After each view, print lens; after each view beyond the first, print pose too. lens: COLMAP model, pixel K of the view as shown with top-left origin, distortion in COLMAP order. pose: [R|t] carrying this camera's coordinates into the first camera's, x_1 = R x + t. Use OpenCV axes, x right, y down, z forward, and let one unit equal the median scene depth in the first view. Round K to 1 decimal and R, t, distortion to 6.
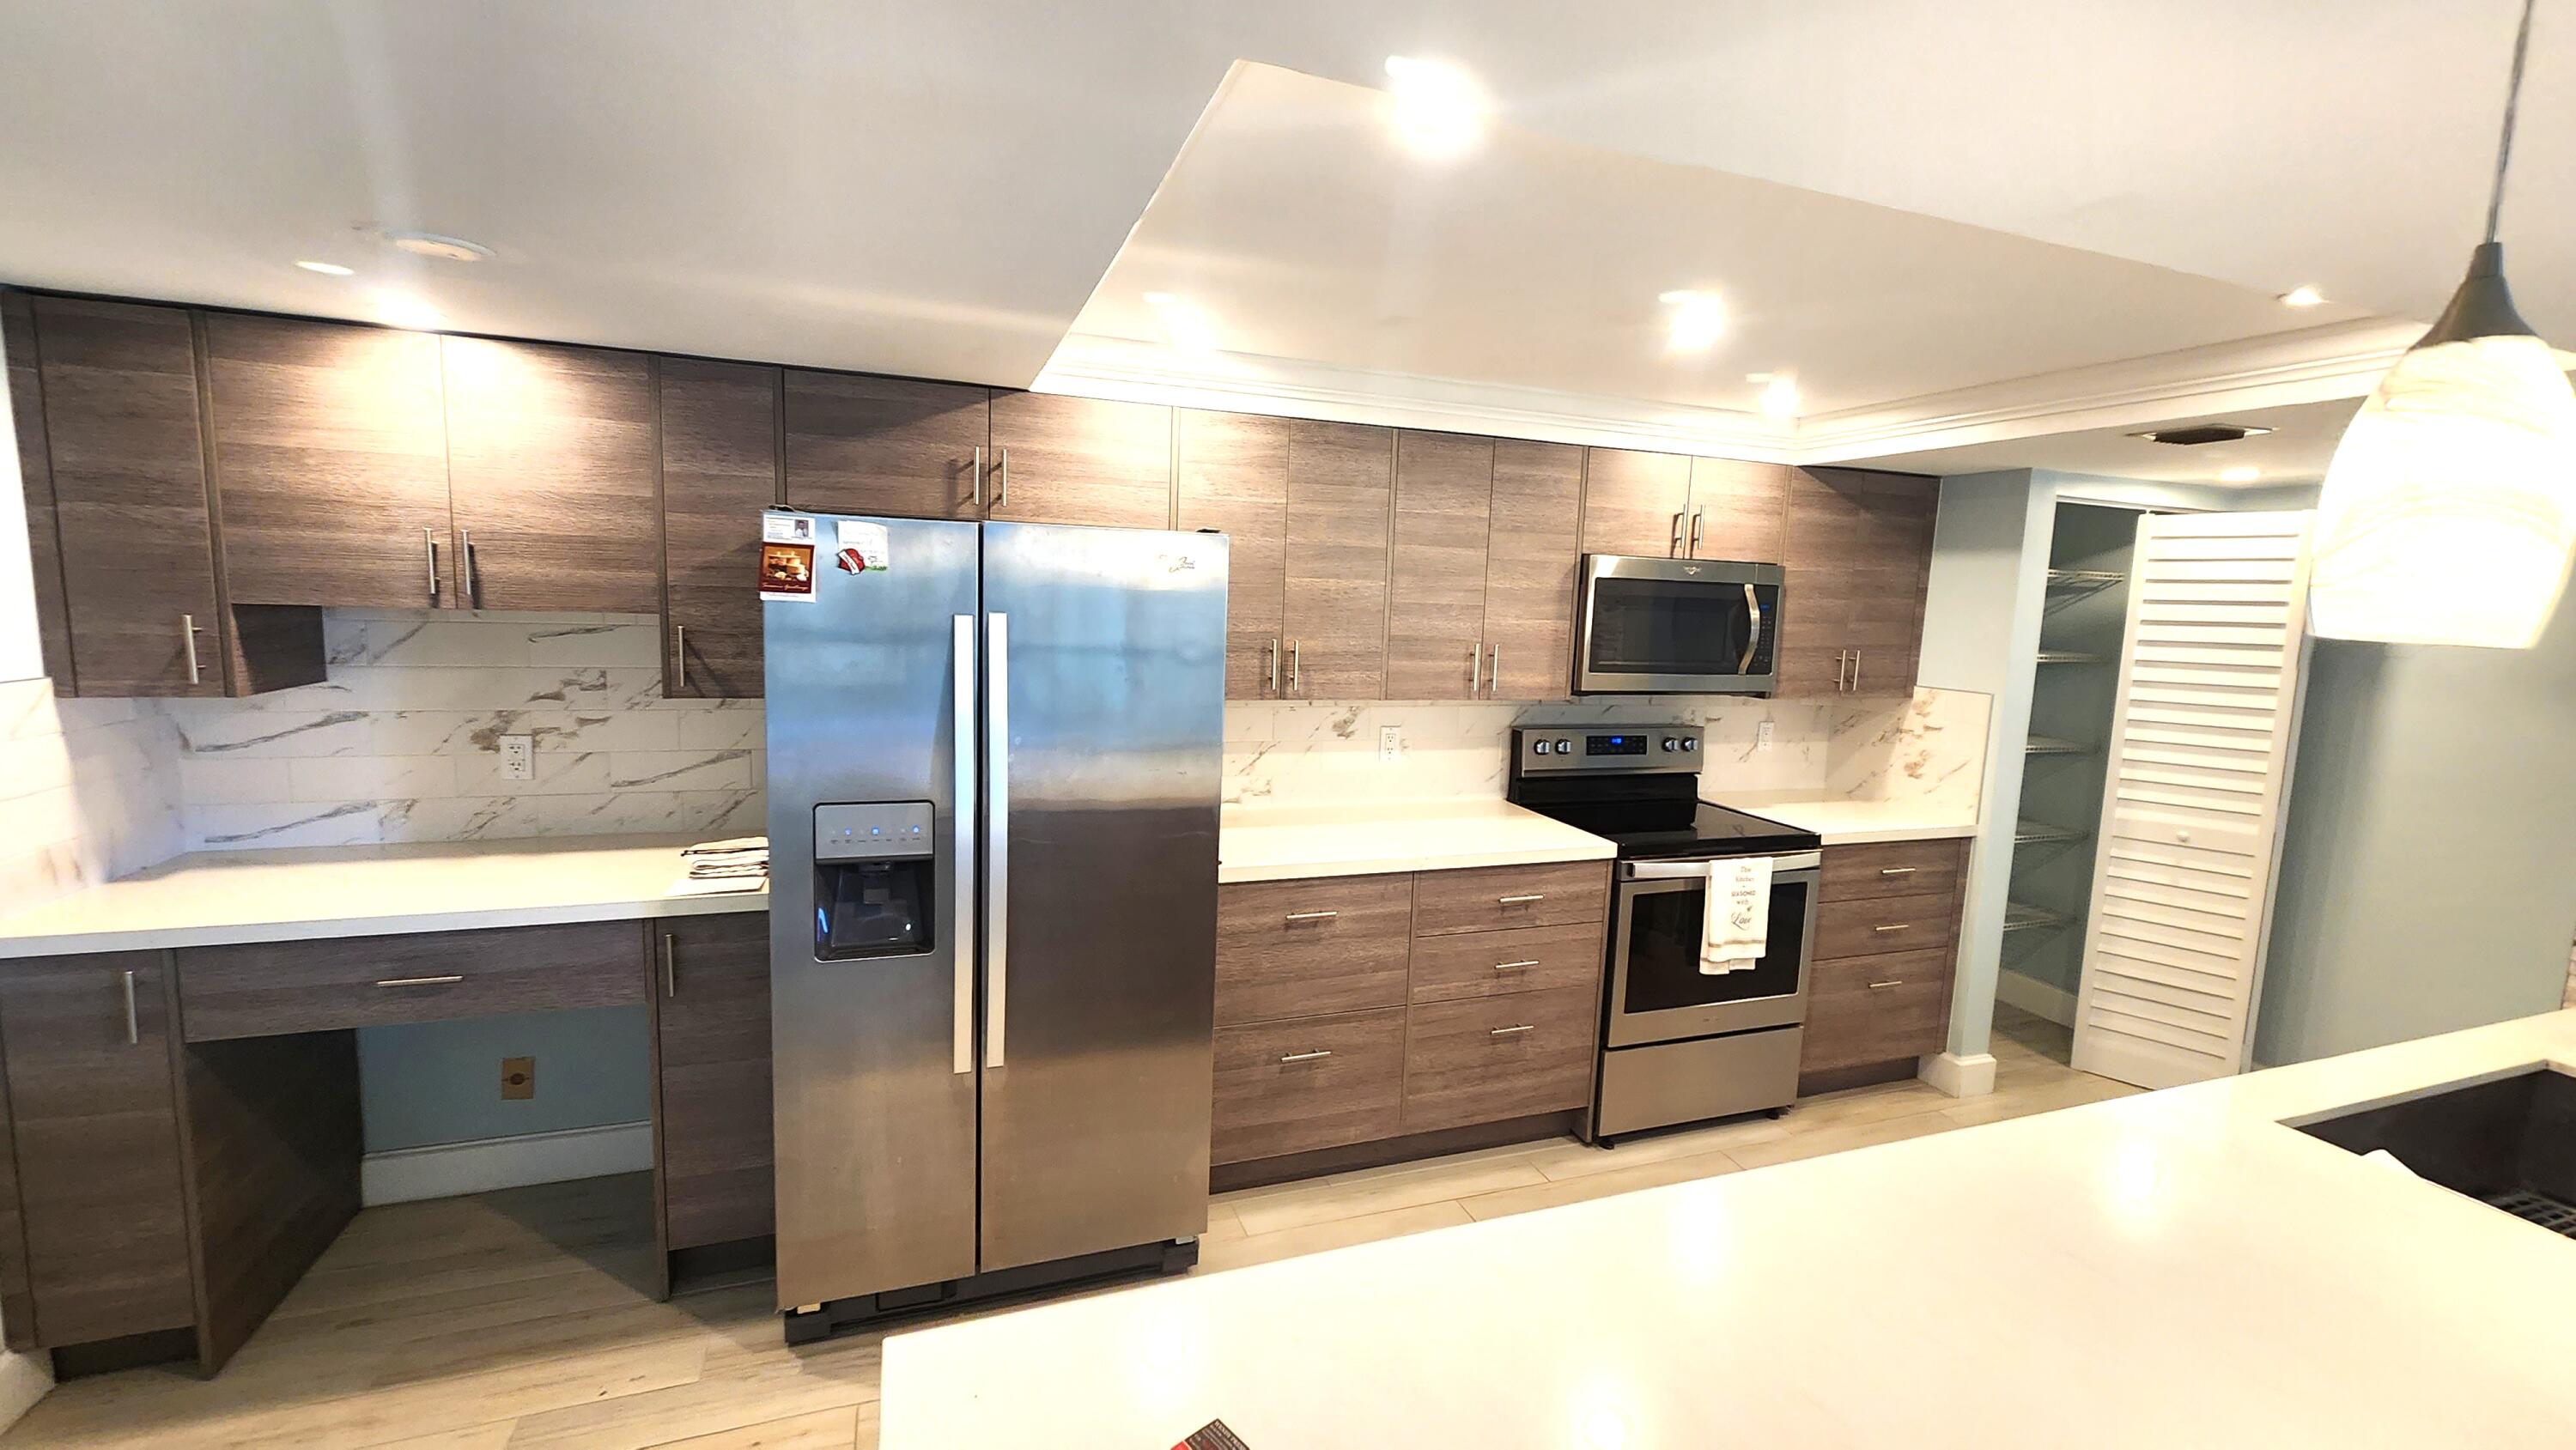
lens RADIAL K [[1055.0, 0, 1288.0], [0, 1055.0, 725.0], [0, 0, 1]] dist [-0.001292, 0.000130]
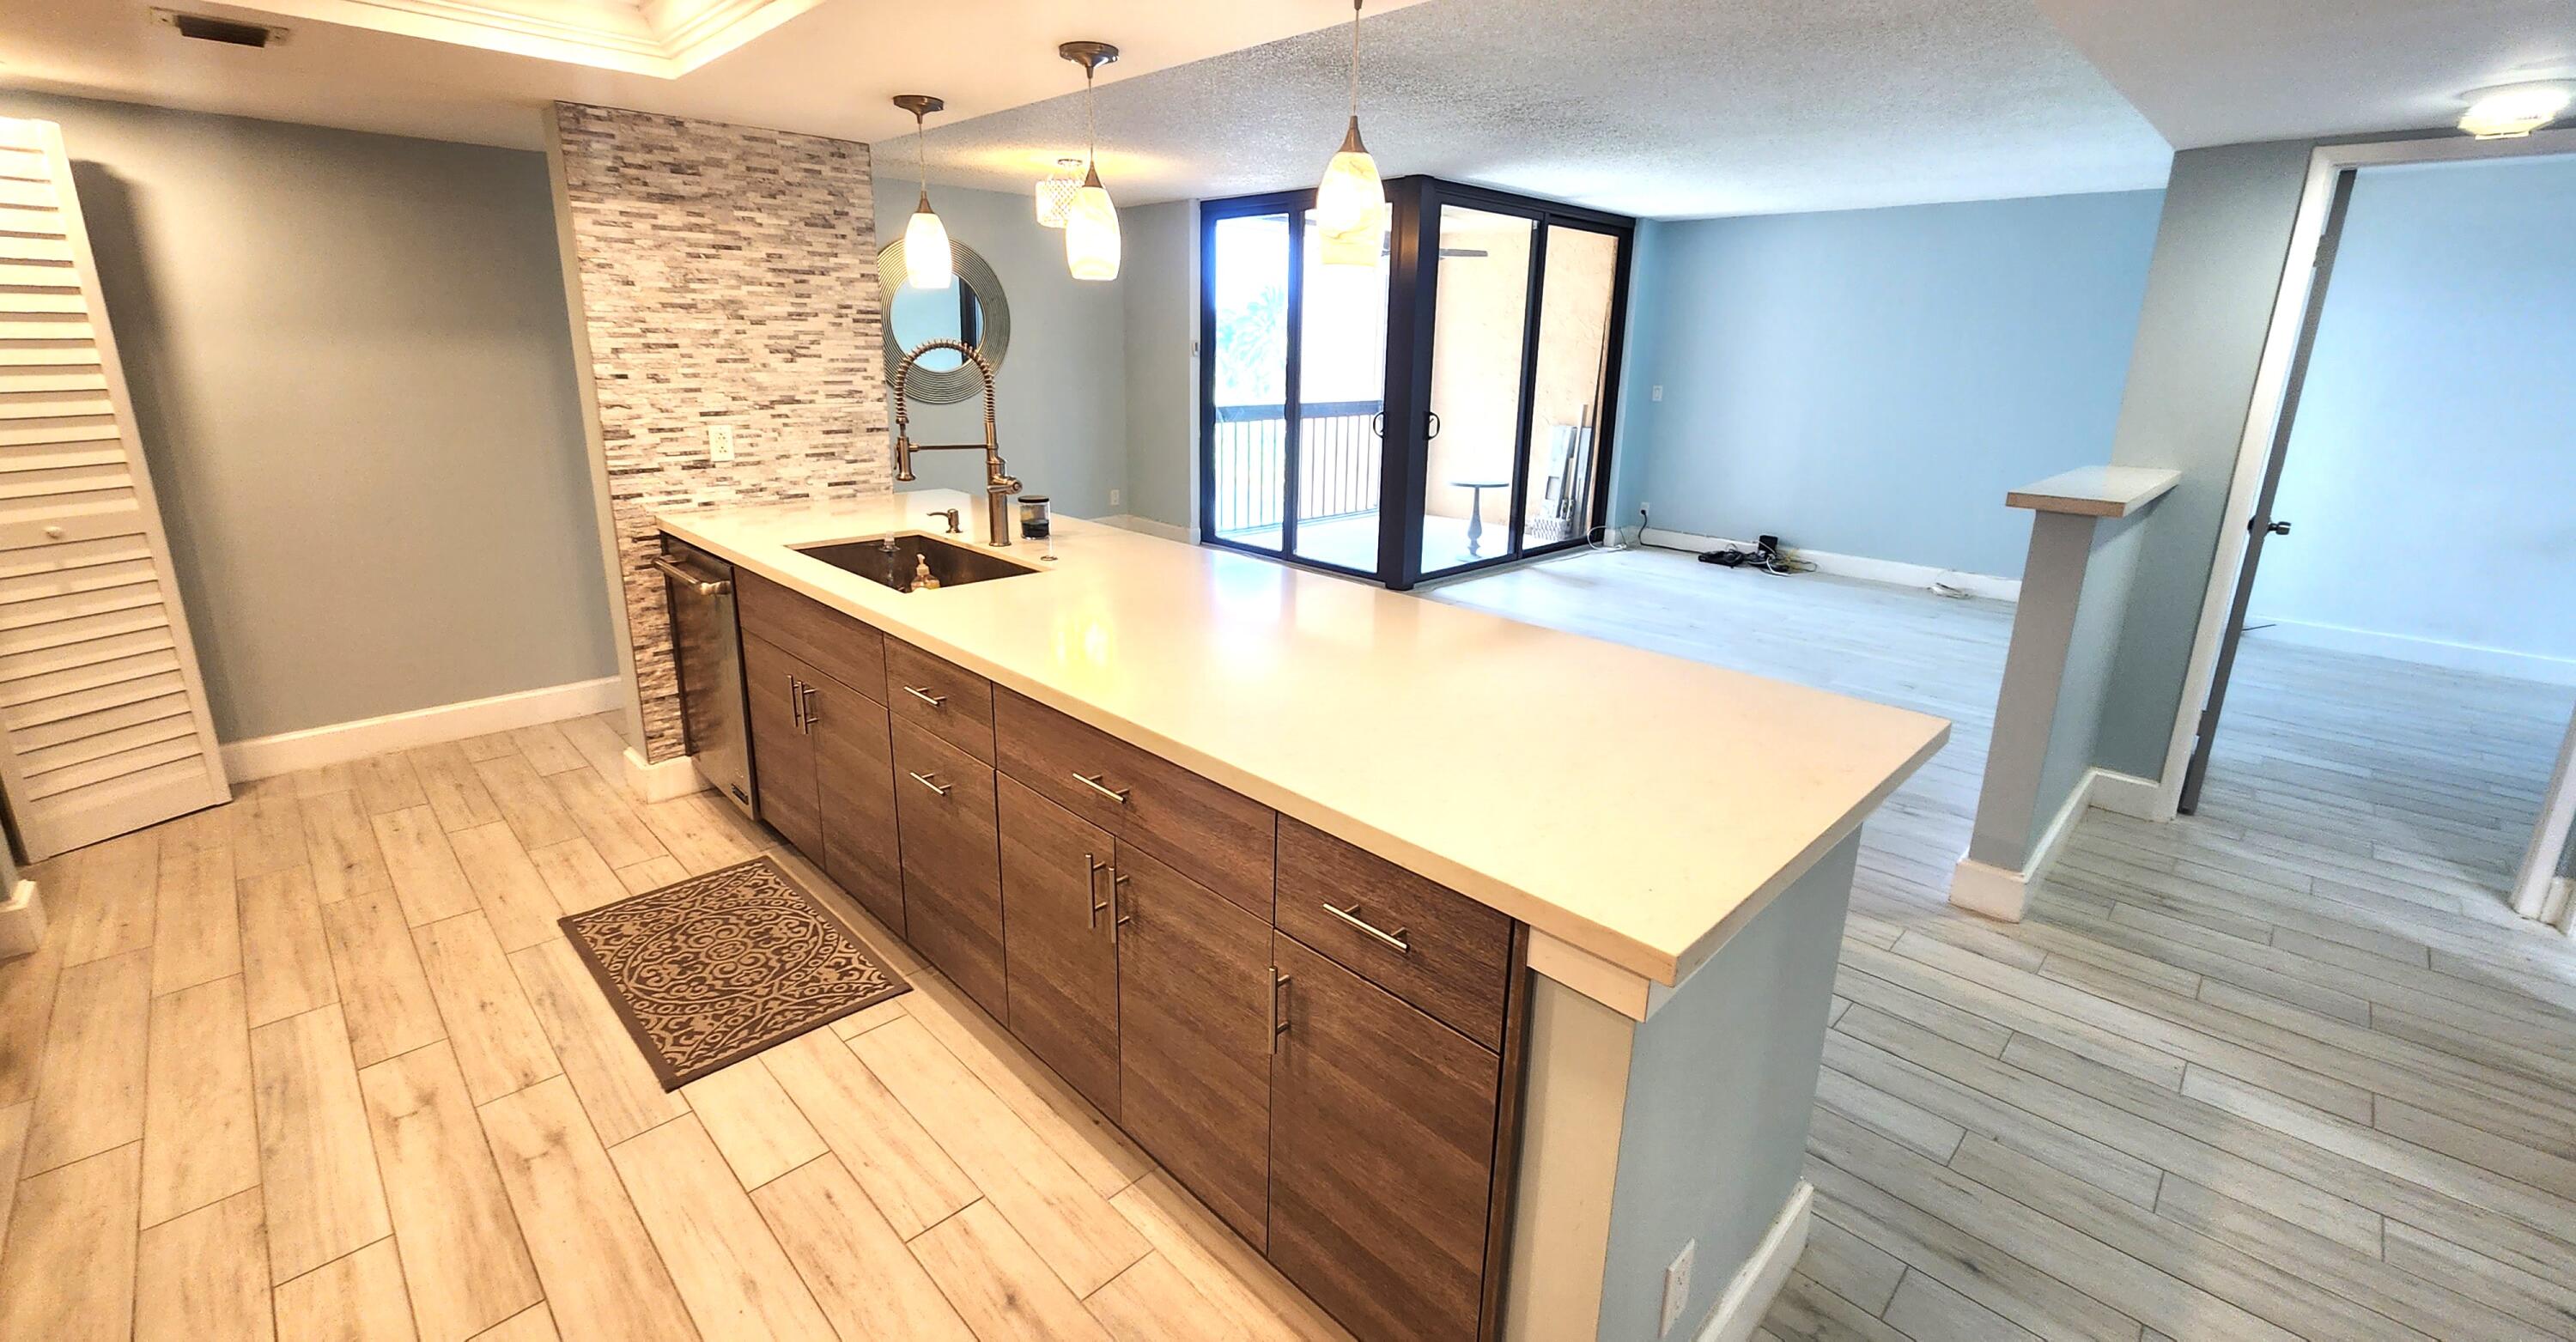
lens RADIAL K [[1061.9, 0, 1286.4], [0, 1061.9, 613.9], [0, 0, 1]] dist [0.001751, 0.000214]
pose [[-0.424847, -0.267838, 0.864736, -0.324280], [0.081230, 0.940097, 0.331088, -0.034244], [-0.901614, 0.210904, -0.377641, 0.522207]]
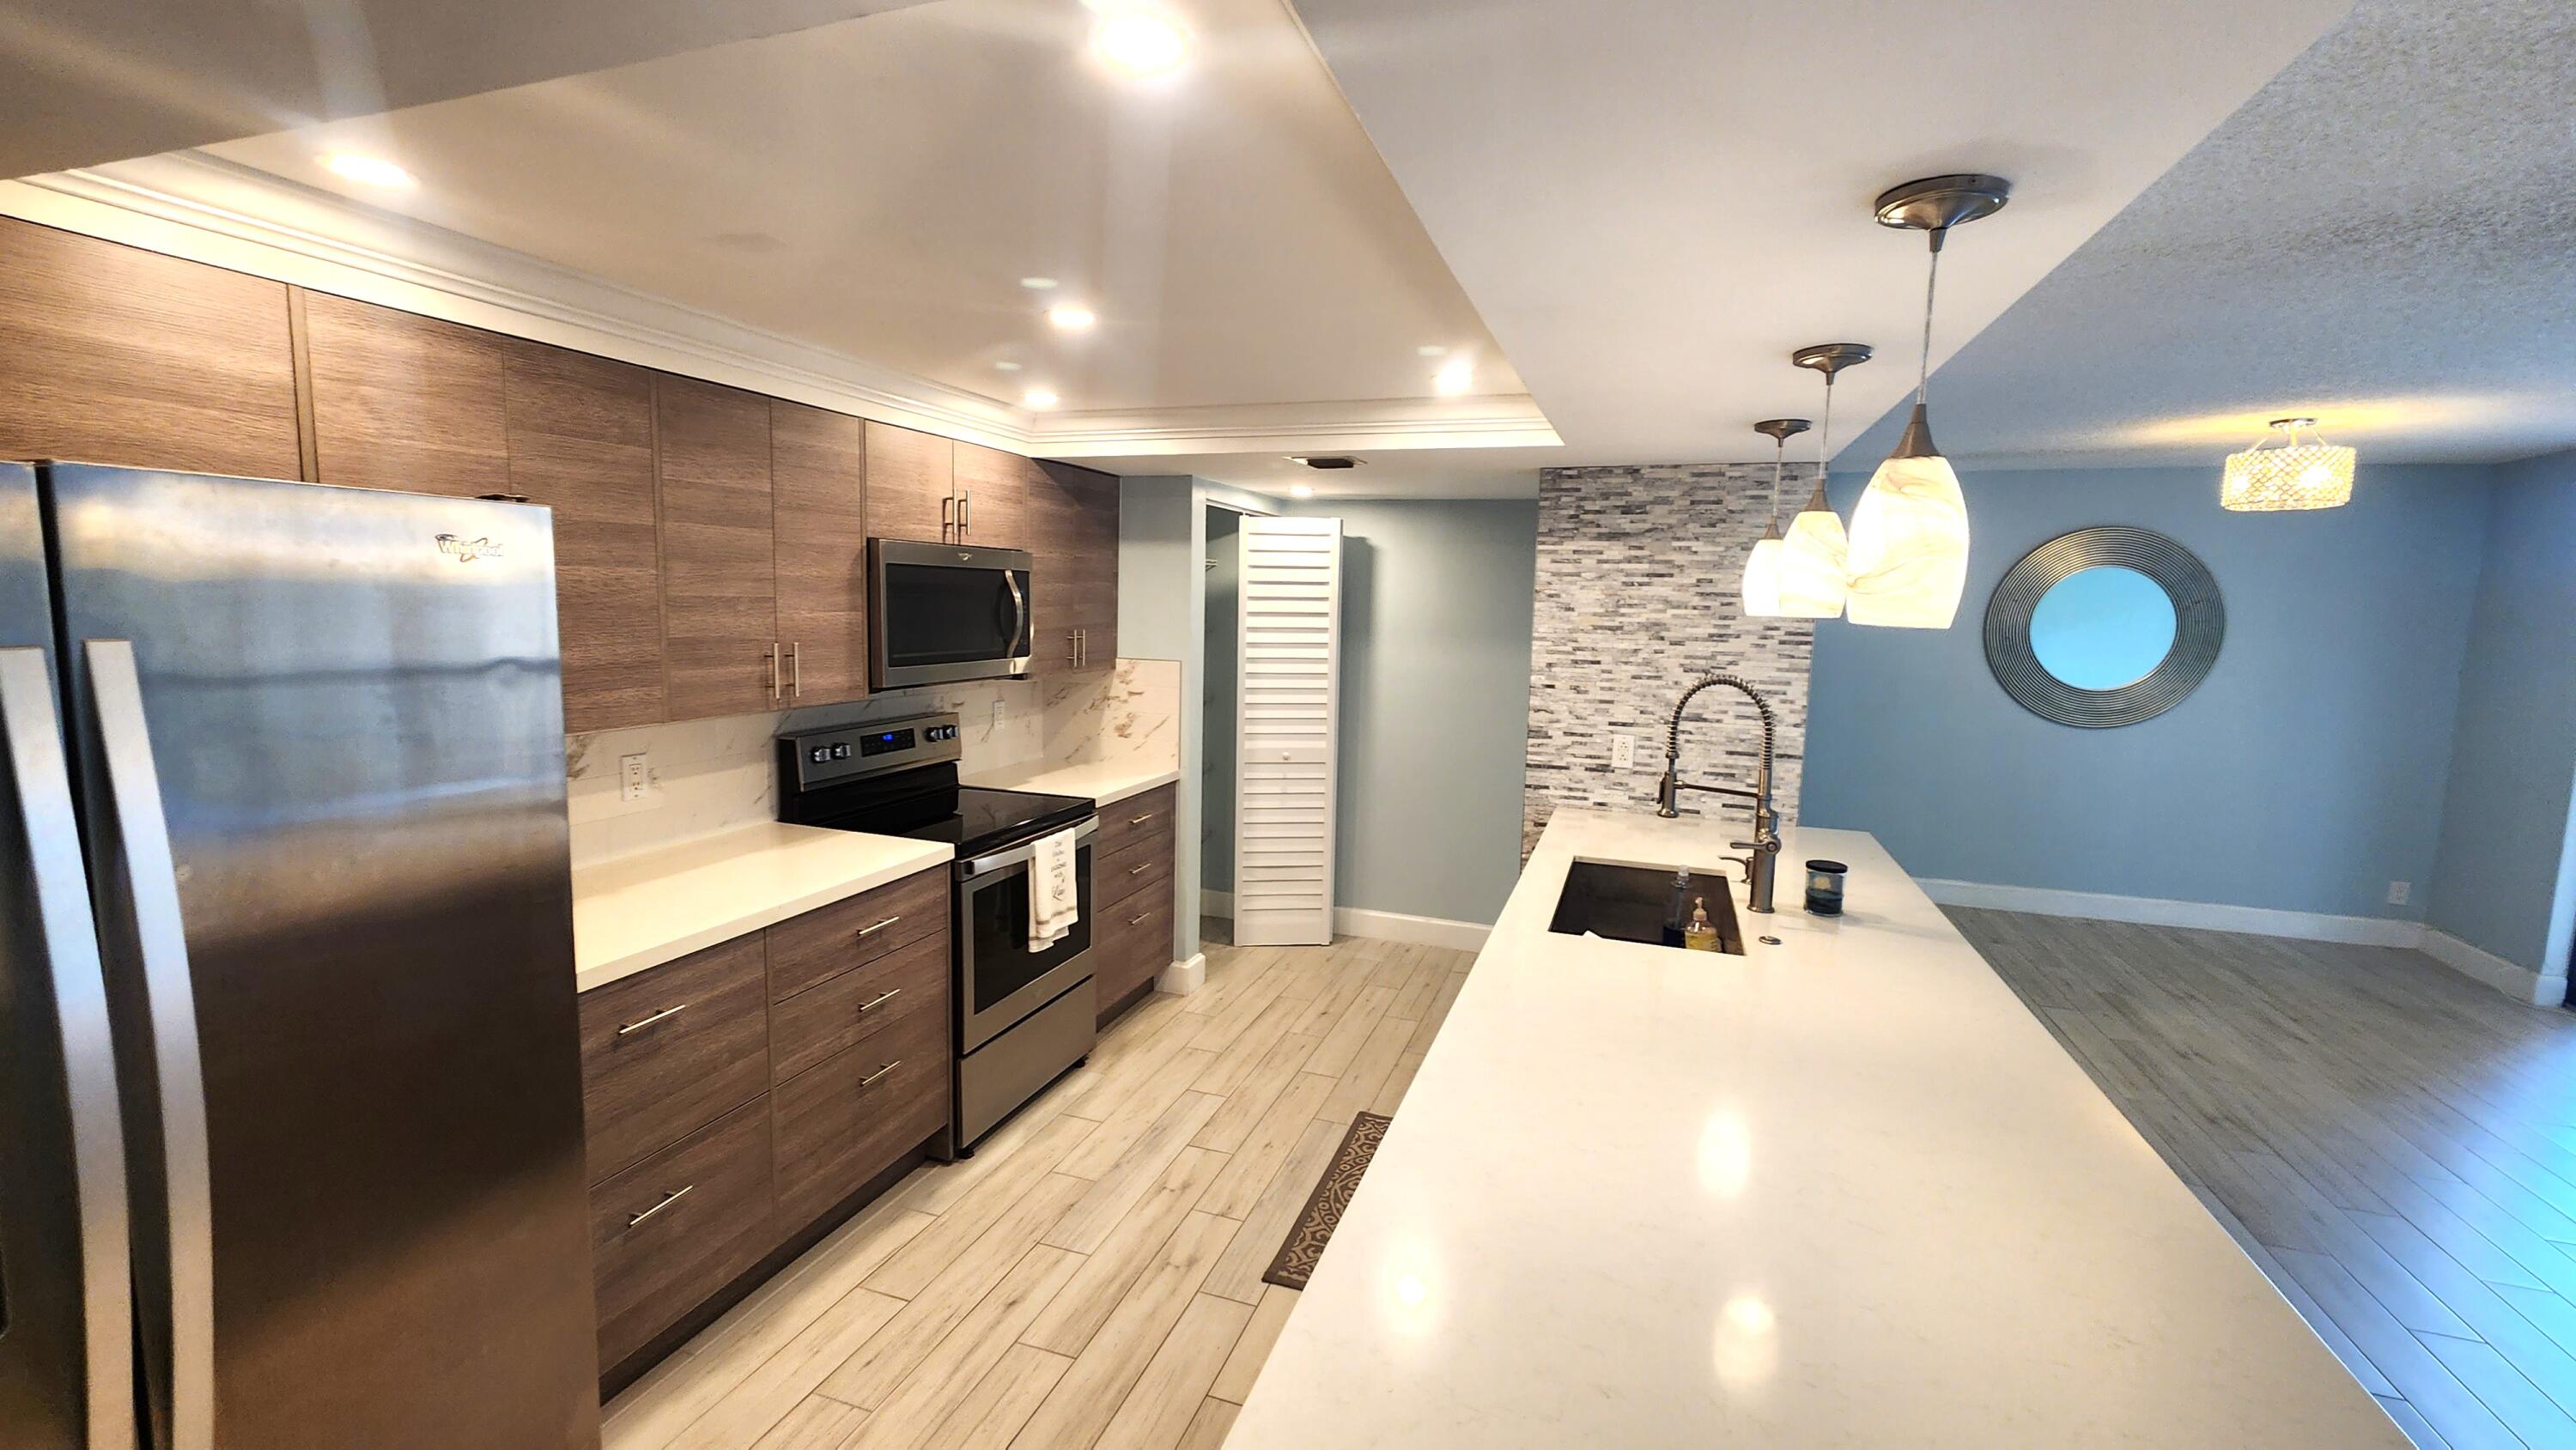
lens RADIAL K [[1055.0, 0, 1288.0], [0, 1055.0, 725.0], [0, 0, 1]] dist [-0.001292, 0.000130]
pose [[0.630019, -0.114397, 0.768108, -0.210794], [0.097522, 0.992915, 0.067888, -0.028741], [-0.770432, 0.032136, 0.636712, 0.149423]]
